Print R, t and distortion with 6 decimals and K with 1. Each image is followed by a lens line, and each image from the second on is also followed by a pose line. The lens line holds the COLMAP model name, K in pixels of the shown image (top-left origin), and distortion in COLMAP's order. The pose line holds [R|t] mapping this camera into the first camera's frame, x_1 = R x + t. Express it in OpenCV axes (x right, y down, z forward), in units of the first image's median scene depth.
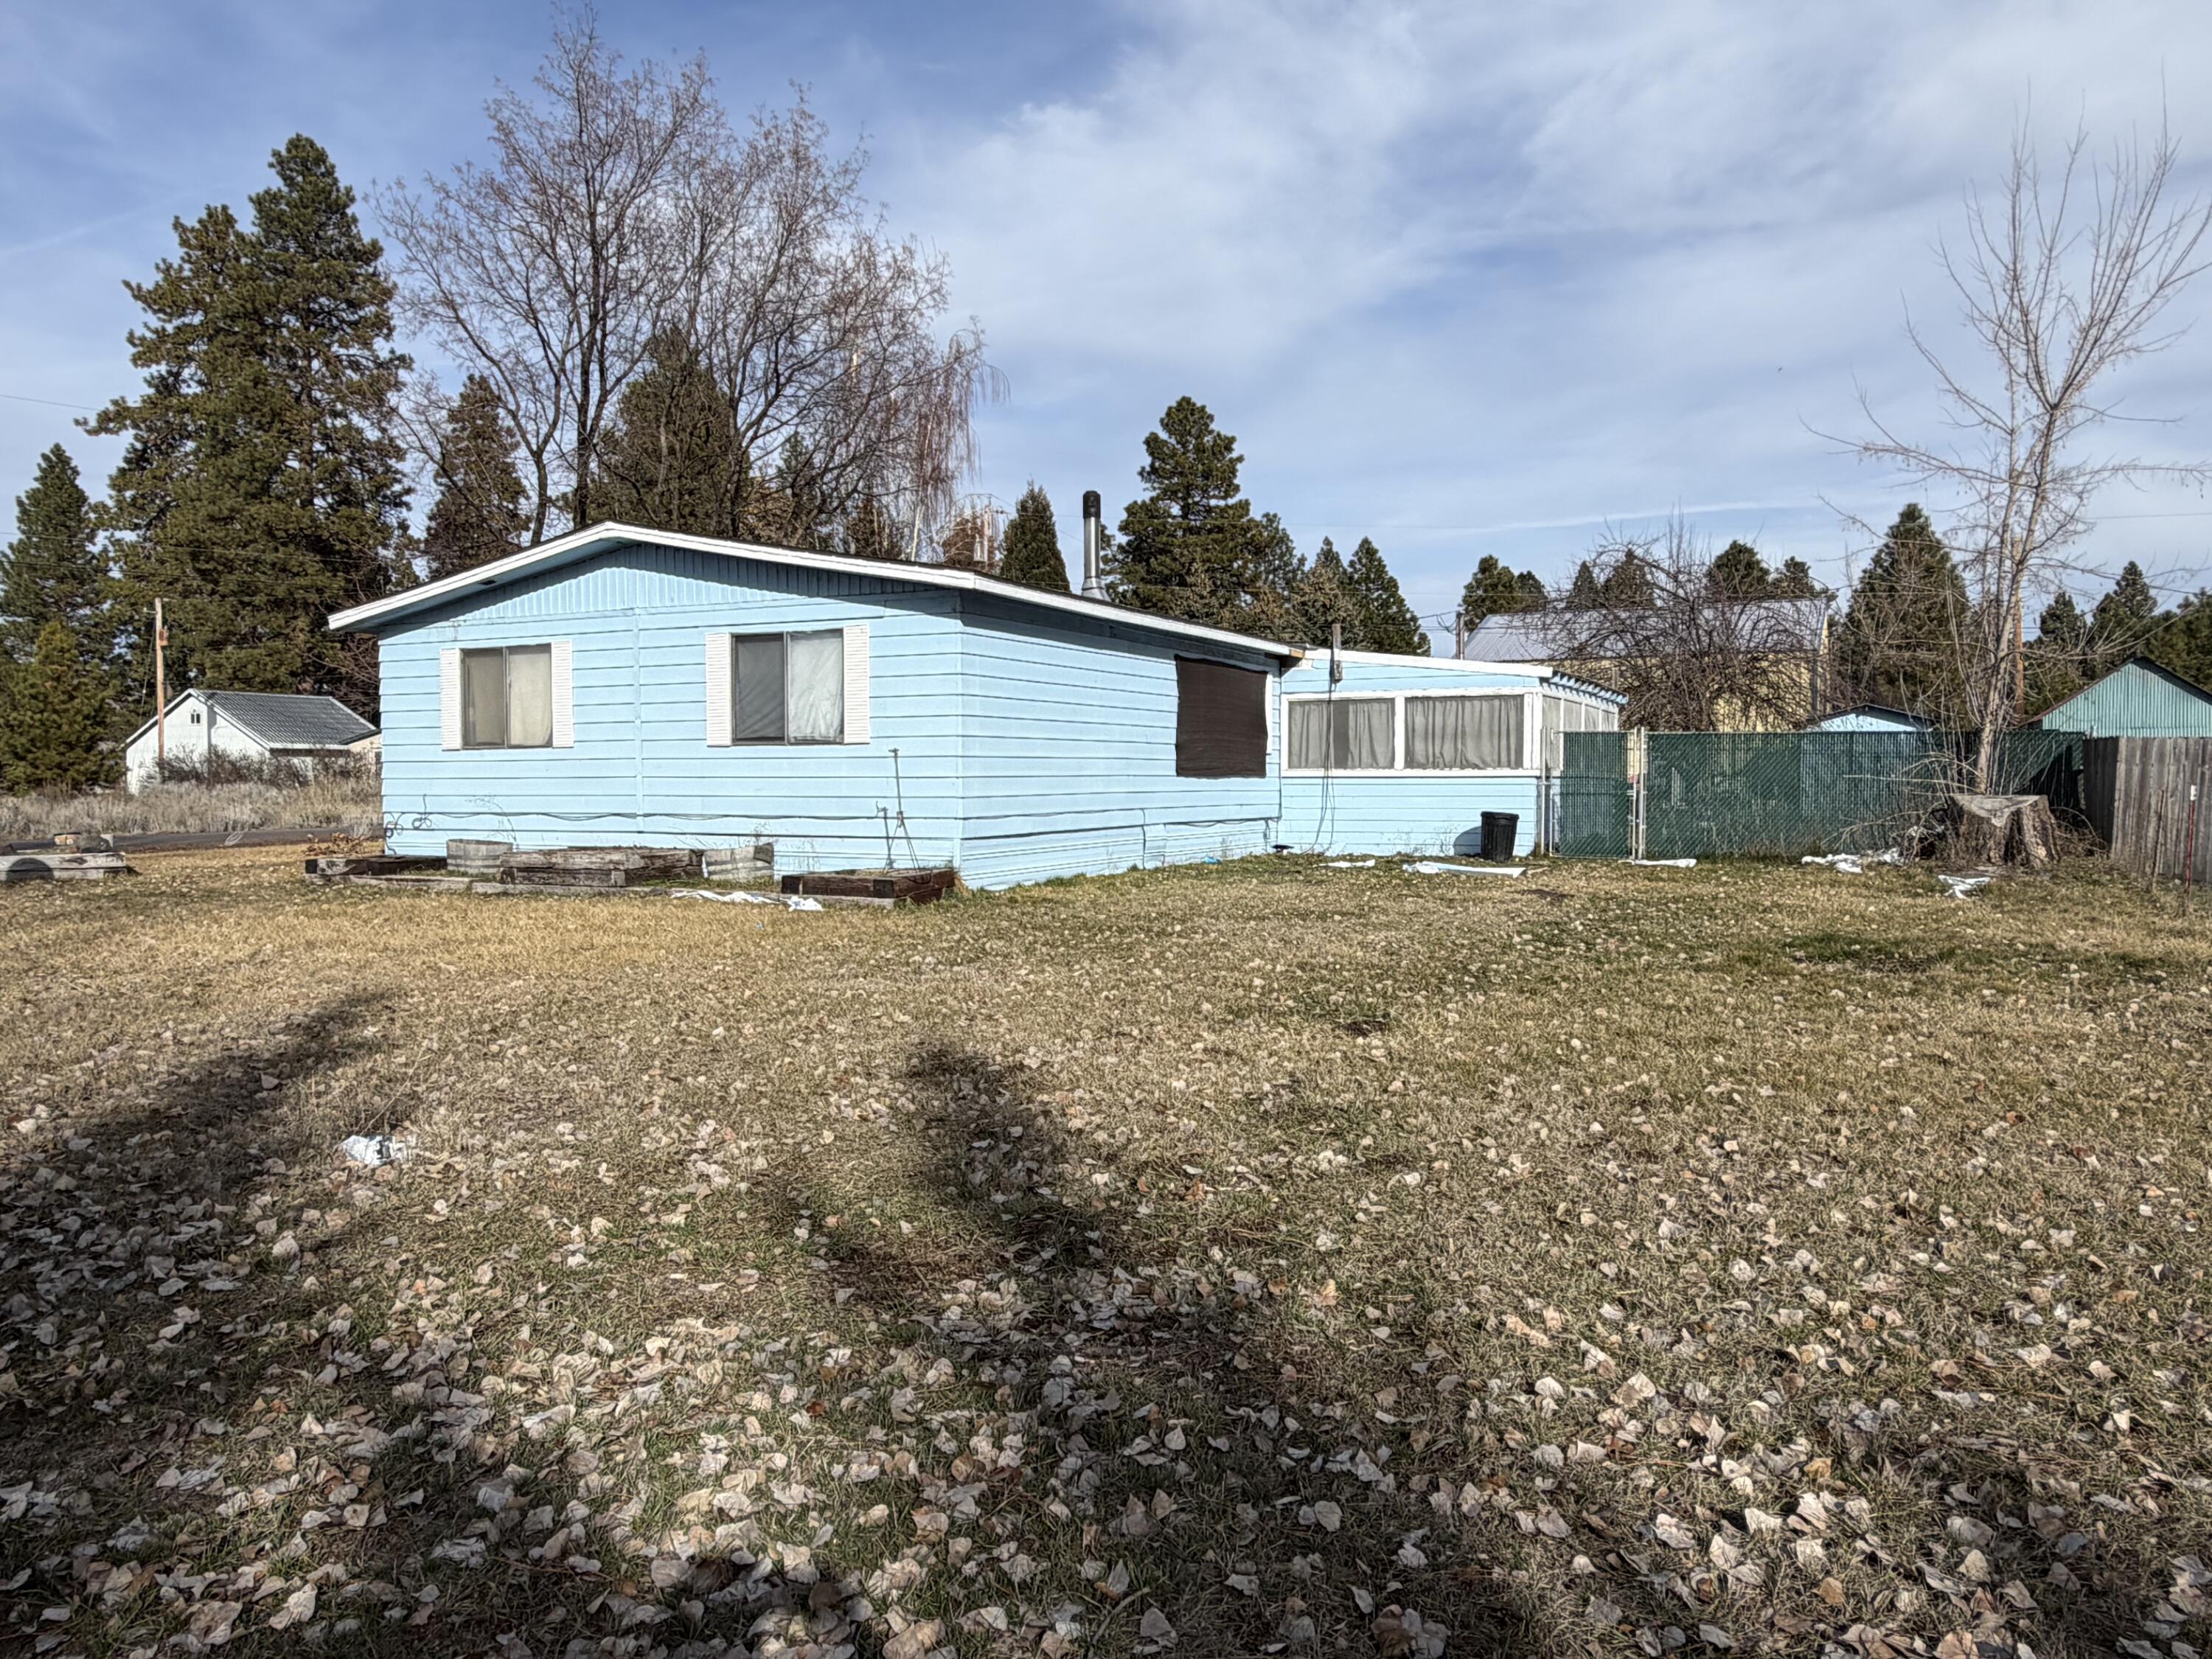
lens RADIAL K [[1700.8, 0, 1106.0], [0, 1700.8, 829.5], [0, 0, 1]] dist [-0.128441, -0.000032]
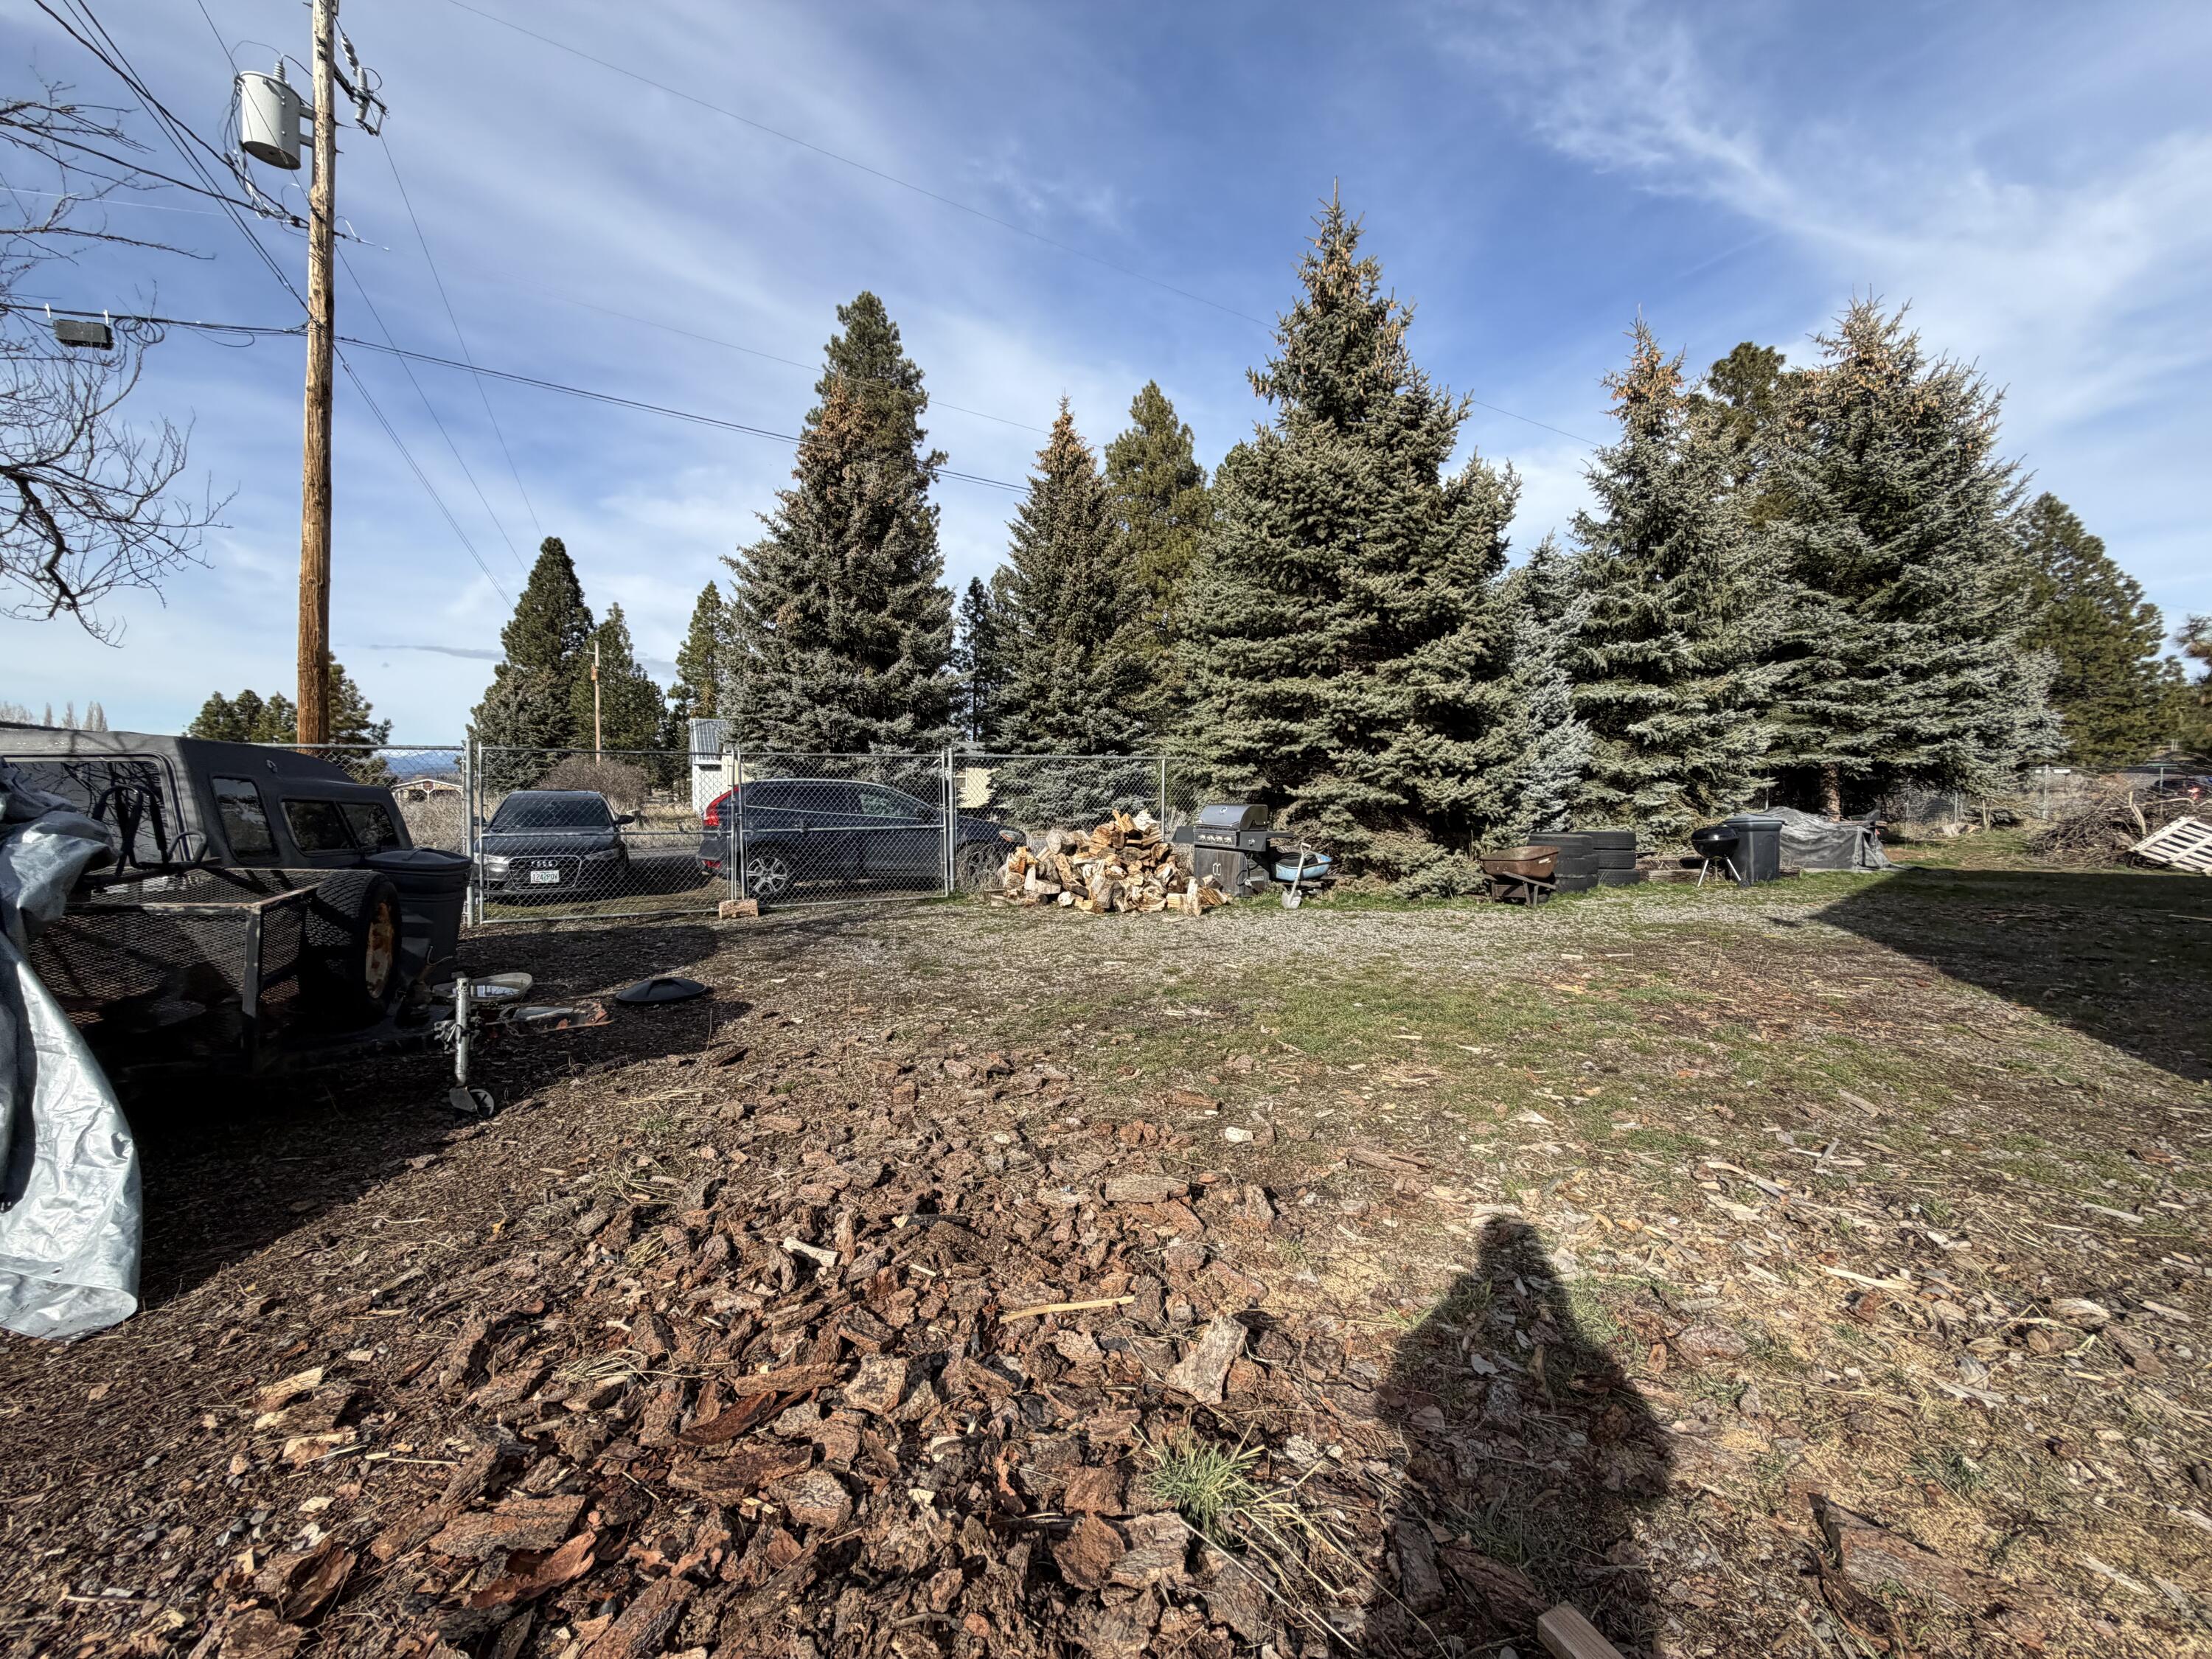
lens RADIAL K [[875.4, 0, 1105.4], [0, 875.4, 831.2], [0, 0, 1]] dist [0.000618, 0.000093]
pose [[0.785168, 0.026242, -0.618727, 0.075021], [-0.016066, 0.999629, 0.022010, -0.015370], [0.619075, -0.007341, 0.785298, 0.457465]]
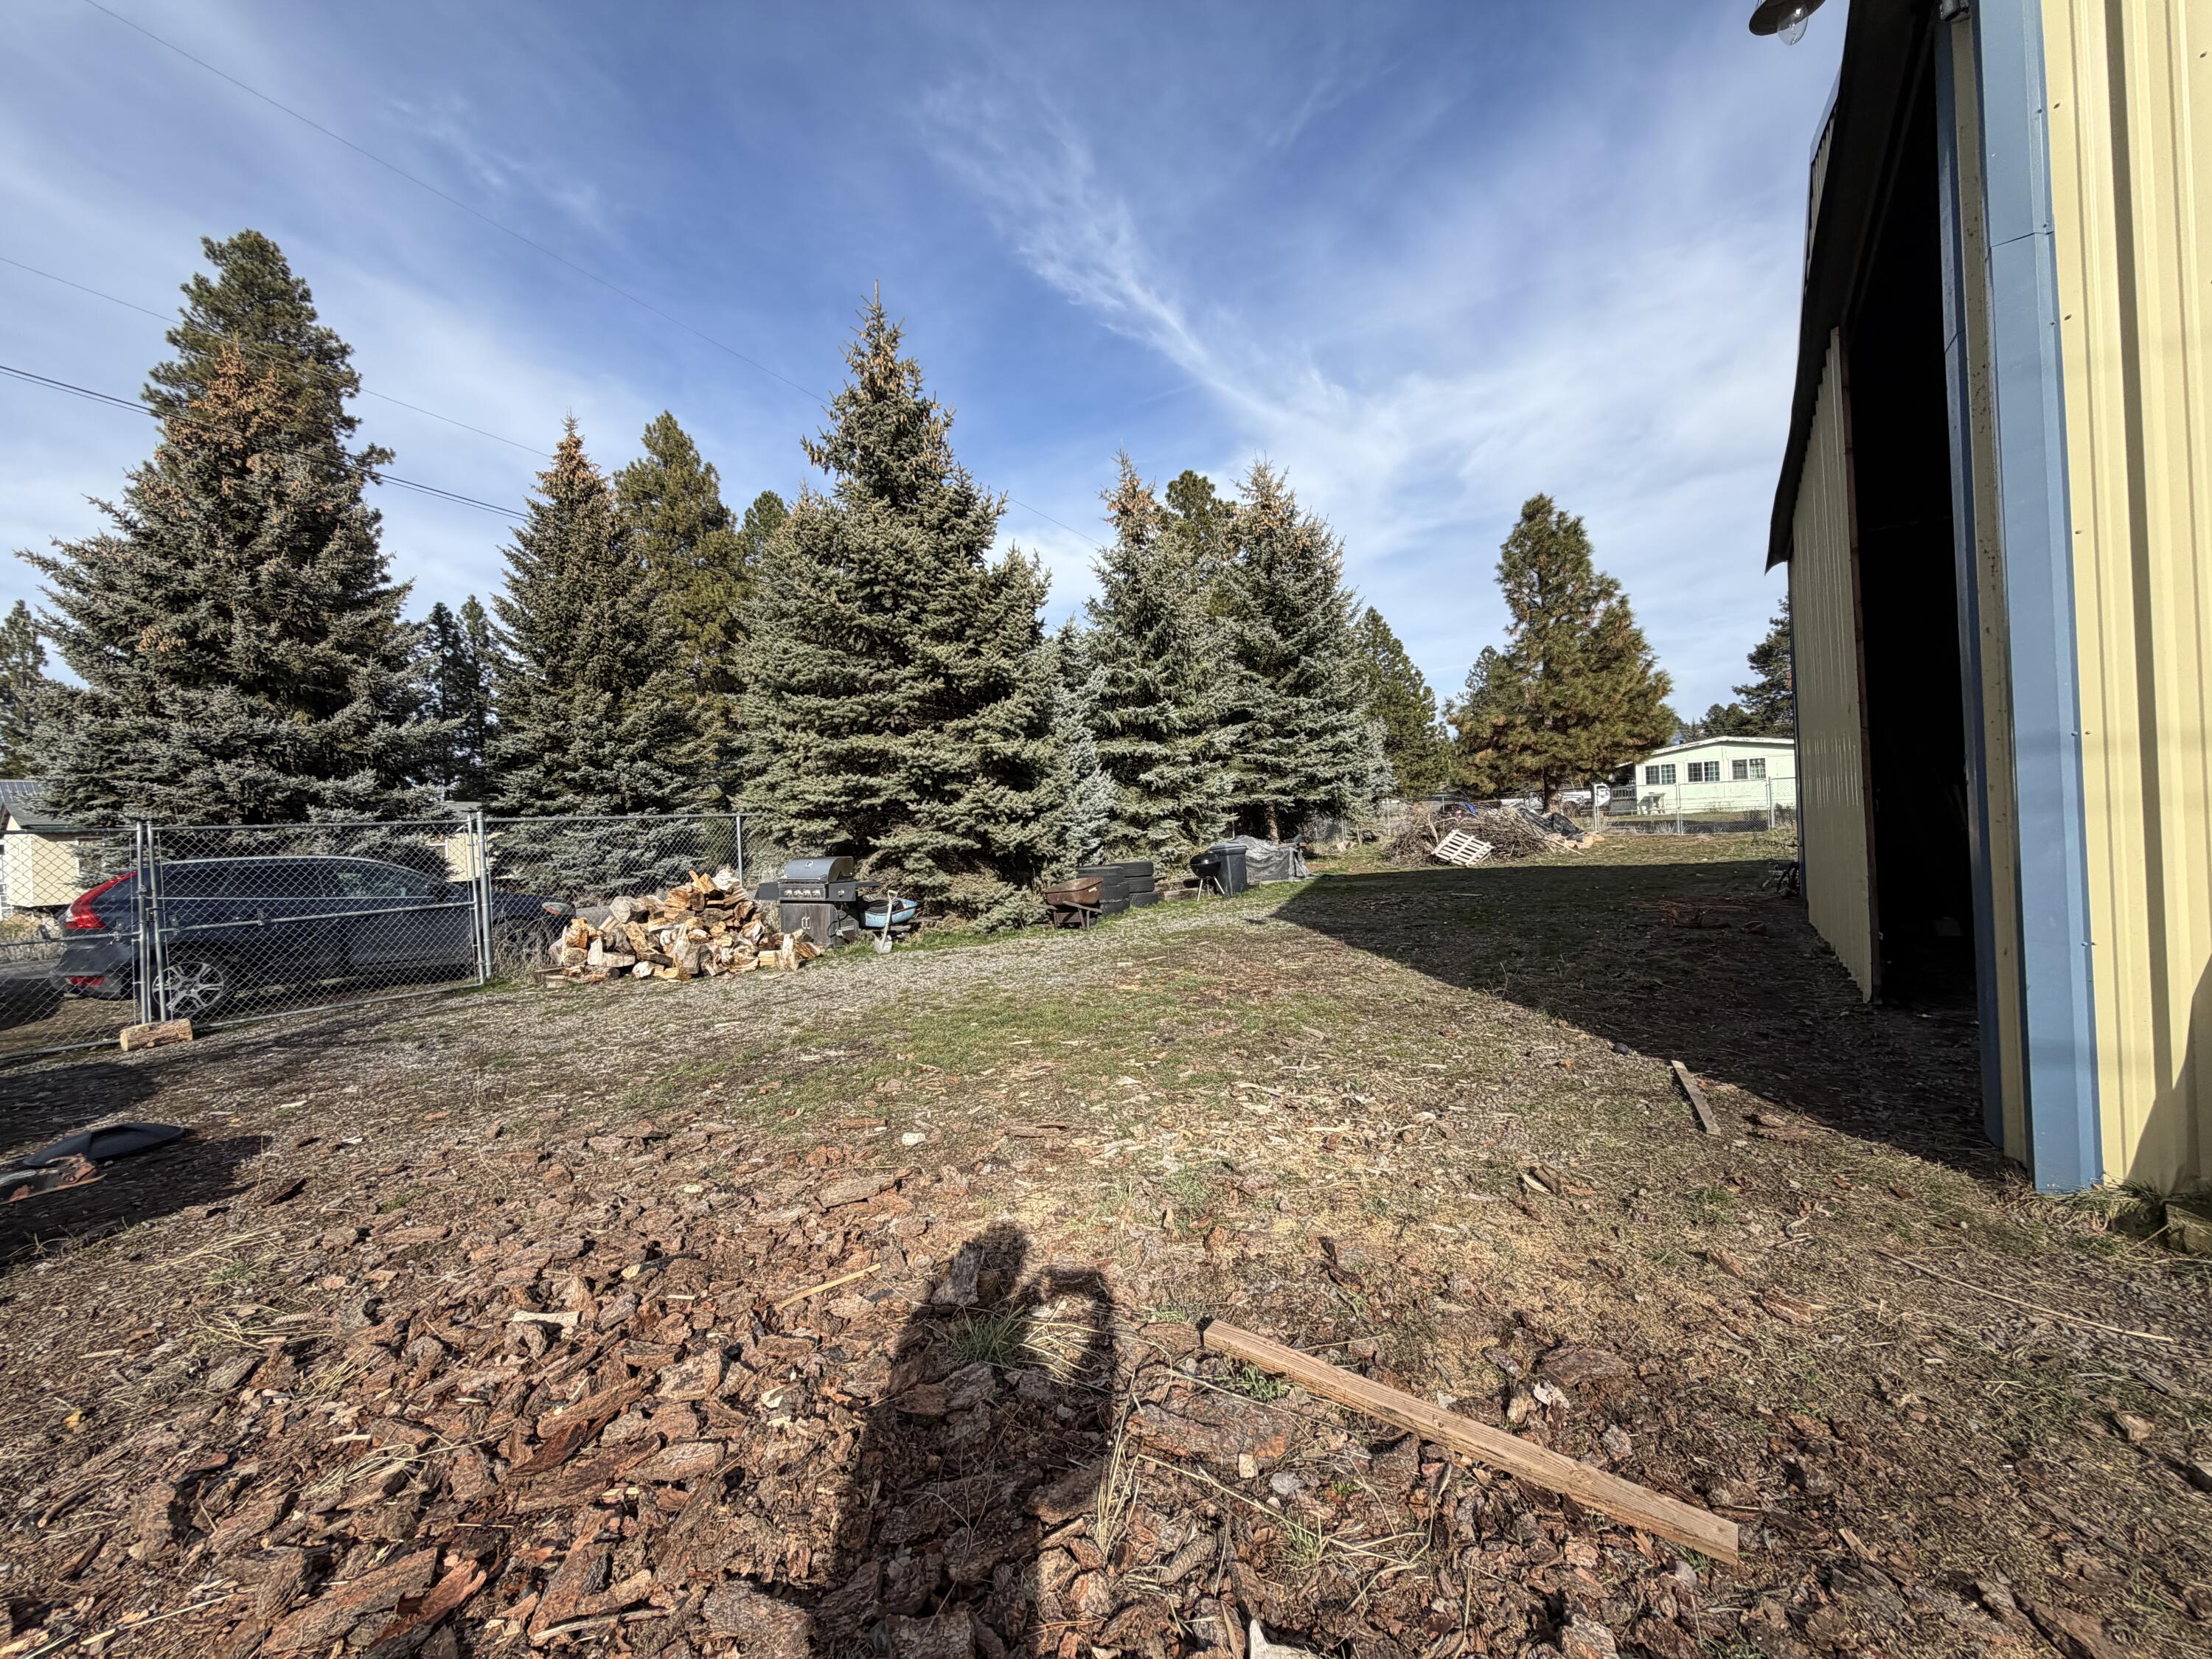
lens RADIAL K [[881.1, 0, 1106.0], [0, 881.1, 829.5], [0, 0, 1]] dist [0.000332, 0.000213]
pose [[0.986192, -0.050252, -0.157798, 0.073789], [0.046391, 0.998529, -0.028063, -0.015328], [0.158976, 0.020355, 0.987073, 0.448062]]
